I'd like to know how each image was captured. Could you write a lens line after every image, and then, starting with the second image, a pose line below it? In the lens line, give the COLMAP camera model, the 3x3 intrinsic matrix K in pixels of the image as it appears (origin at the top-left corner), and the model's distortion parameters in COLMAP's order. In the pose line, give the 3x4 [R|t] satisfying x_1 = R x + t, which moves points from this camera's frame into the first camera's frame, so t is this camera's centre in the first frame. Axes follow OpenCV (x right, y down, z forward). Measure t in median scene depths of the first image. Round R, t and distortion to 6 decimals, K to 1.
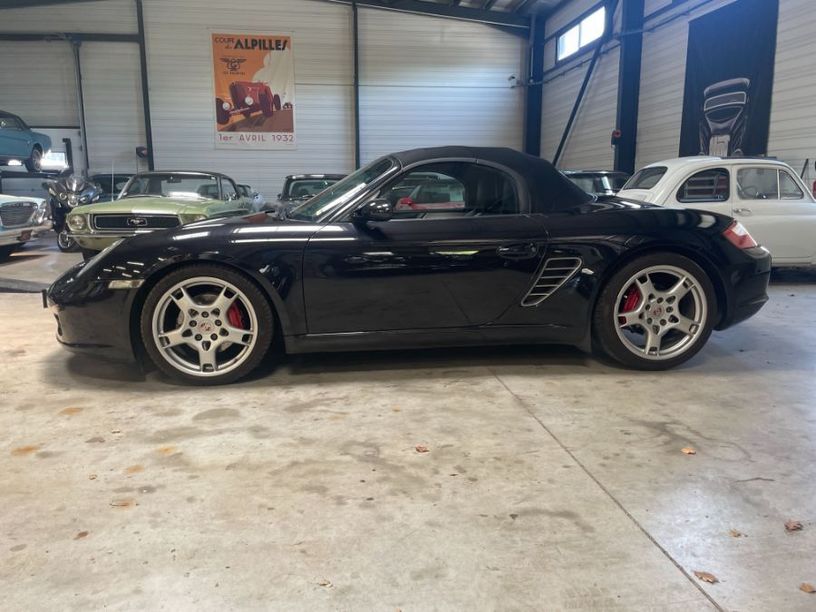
lens RADIAL K [[619.5, 0, 402.1], [0, 619.5, 296.6], [0, 0, 1]] dist [0.099307, -0.136674]
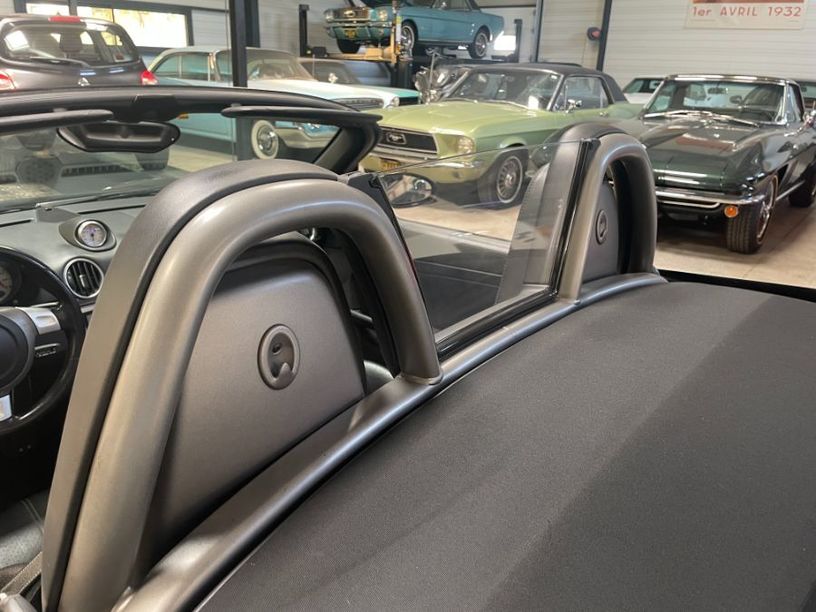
lens RADIAL K [[619.5, 0, 408.6], [0, 619.5, 301.3], [0, 0, 1]] dist [0.099307, -0.136674]
pose [[0.694616, 0.278146, -0.663434, 0.373520], [-0.153162, 0.958264, 0.241393, -0.282402], [0.702887, -0.066063, 0.708227, 1.109514]]
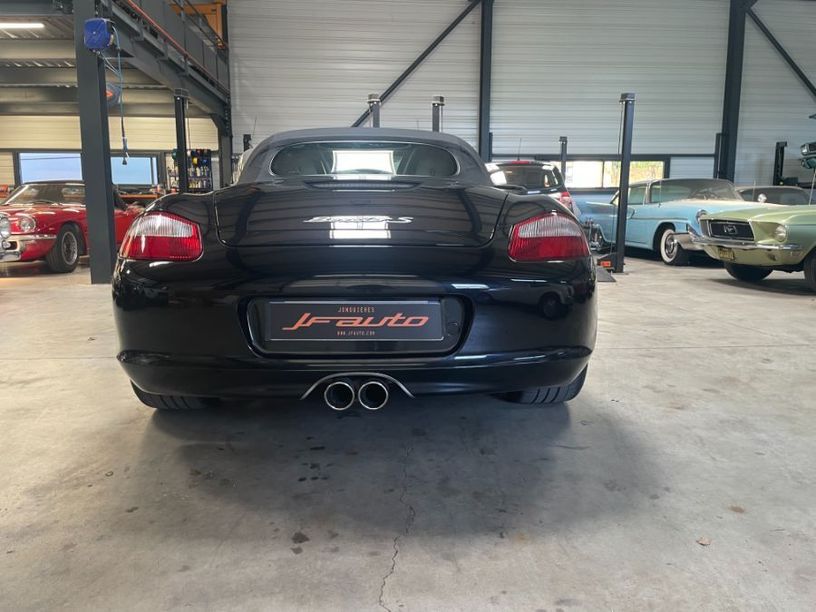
lens RADIAL K [[619.5, 0, 412.2], [0, 619.5, 298.9], [0, 0, 1]] dist [0.099307, -0.136674]
pose [[-0.055849, 0.139108, -0.988701, 1.260096], [-0.167322, 0.974938, 0.146624, -0.192375], [0.984319, 0.173620, -0.031173, 1.450305]]
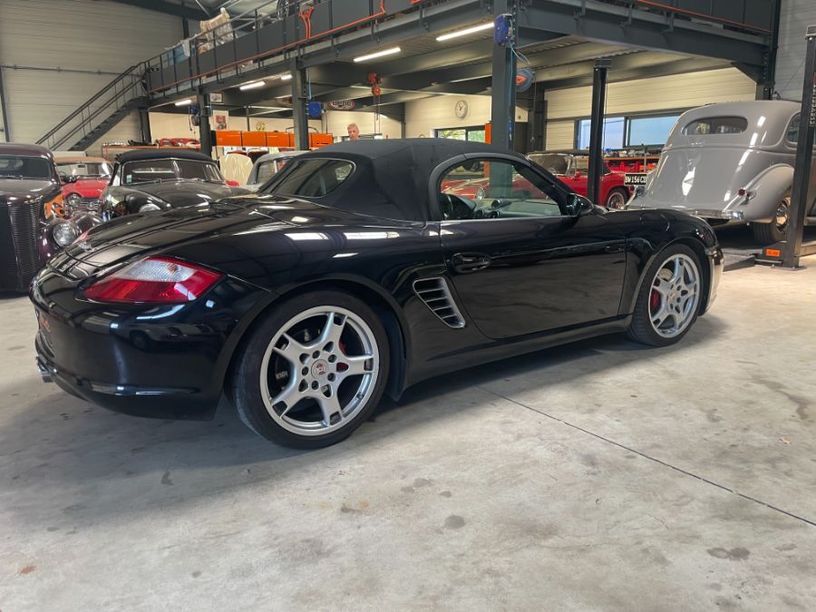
lens RADIAL K [[619.5, 0, 409.9], [0, 619.5, 292.0], [0, 0, 1]] dist [0.099307, -0.136674]
pose [[-0.874937, 0.113291, -0.470798, 0.654889], [-0.065322, 0.935746, 0.346572, -0.439623], [0.479811, 0.333982, -0.811318, 2.300040]]
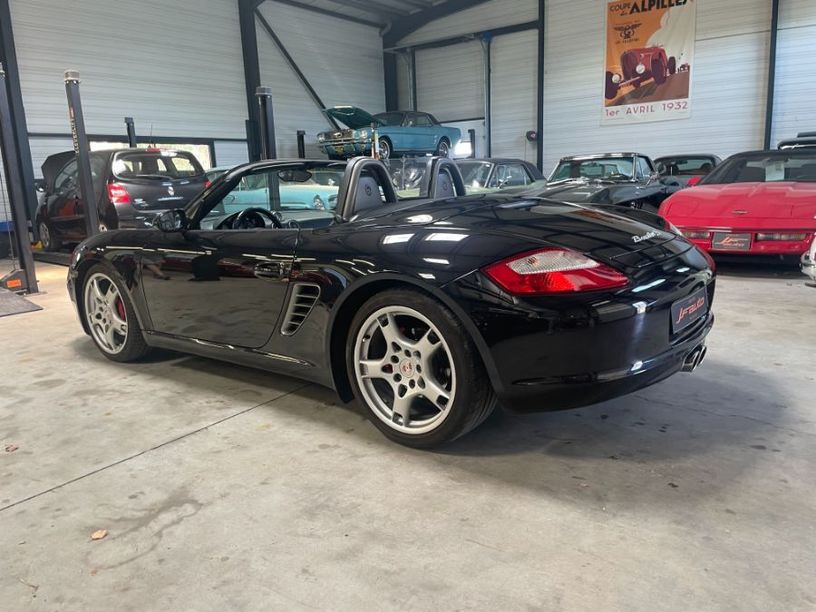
lens RADIAL K [[619.5, 0, 412.3], [0, 619.5, 307.8], [0, 0, 1]] dist [0.099307, -0.136674]
pose [[0.723068, 0.117162, -0.680769, 0.992971], [-0.076217, 0.993026, 0.089949, -0.123882], [0.686560, -0.013153, 0.726955, 0.523932]]
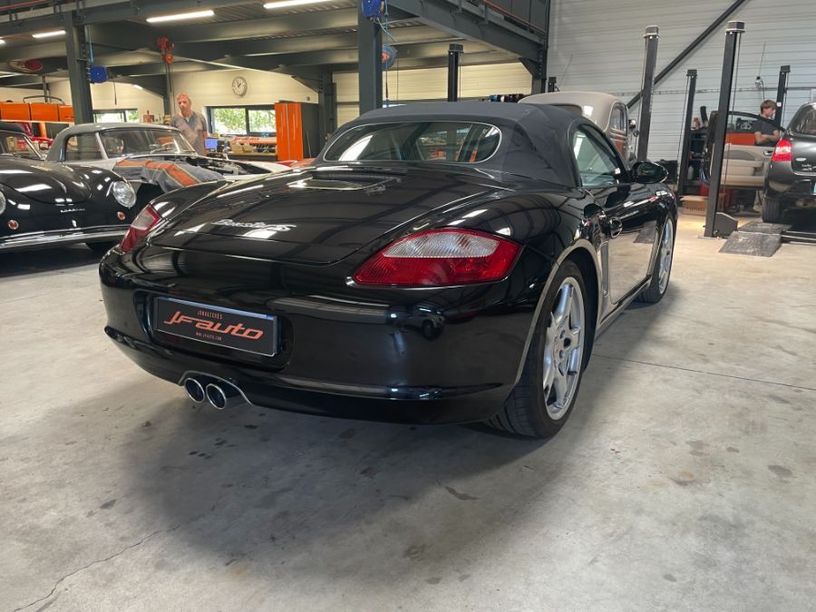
lens RADIAL K [[619.5, 0, 412.8], [0, 619.5, 296.2], [0, 0, 1]] dist [0.099307, -0.136674]
pose [[-0.589490, 0.189553, -0.785220, 1.055431], [-0.135713, 0.935019, 0.327599, -0.336296], [0.796293, 0.299681, -0.525460, 1.864061]]
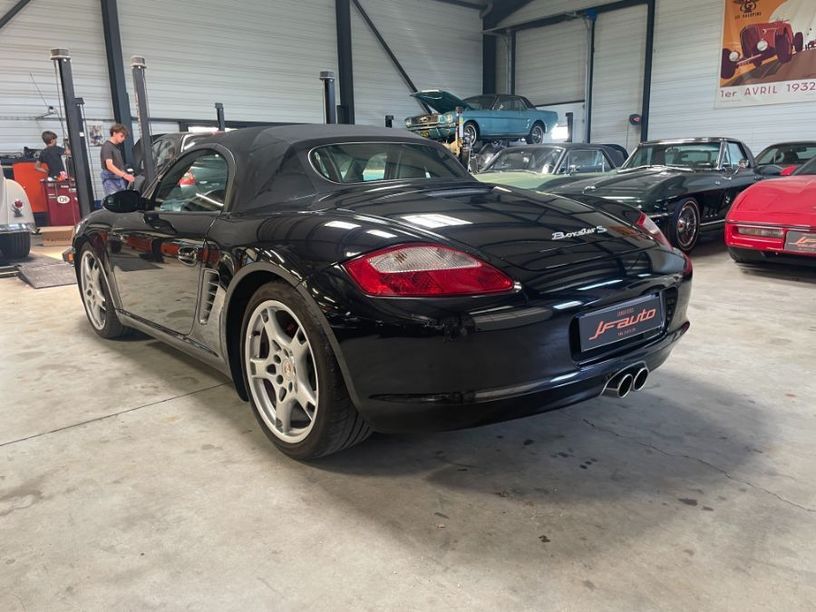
lens RADIAL K [[619.5, 0, 405.2], [0, 619.5, 298.2], [0, 0, 1]] dist [0.099307, -0.136674]
pose [[0.574047, 0.156937, -0.803642, 1.100643], [-0.109463, 0.987360, 0.114624, -0.154695], [0.811472, 0.022169, 0.583970, 0.785224]]
